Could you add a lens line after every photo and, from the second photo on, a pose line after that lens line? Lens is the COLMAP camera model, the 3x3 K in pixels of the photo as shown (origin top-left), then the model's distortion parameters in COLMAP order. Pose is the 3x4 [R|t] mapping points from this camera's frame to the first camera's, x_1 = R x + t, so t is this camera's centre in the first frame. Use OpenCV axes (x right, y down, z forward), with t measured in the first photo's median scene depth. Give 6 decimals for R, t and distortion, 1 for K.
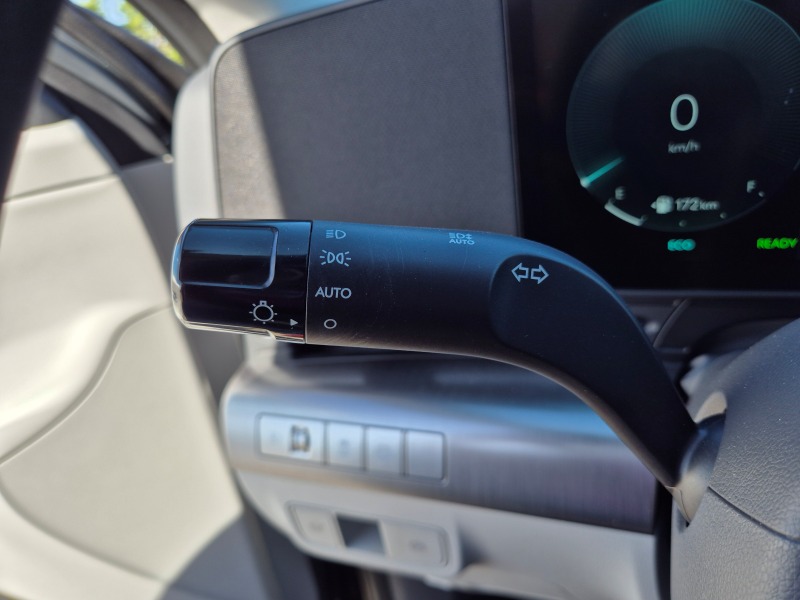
lens RADIAL K [[581.4, 0, 400.0], [0, 581.4, 300.0], [0, 0, 1]] dist [-0.006553, -0.002843]
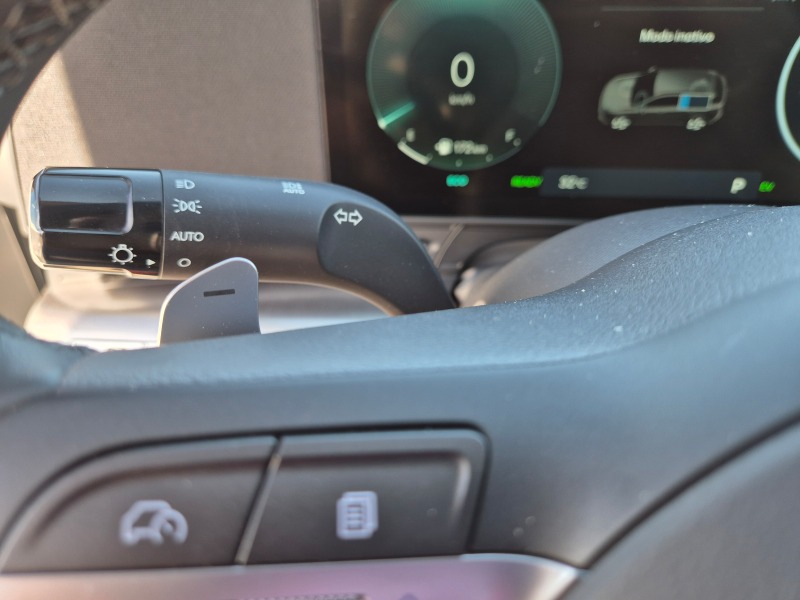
lens RADIAL K [[581.4, 0, 400.0], [0, 581.4, 300.0], [0, 0, 1]] dist [-0.006553, -0.002843]
pose [[0.937027, -0.047171, 0.346057, -0.113188], [-0.005948, 0.988538, 0.150854, -0.059001], [-0.349206, -0.143413, 0.926006, -0.221780]]
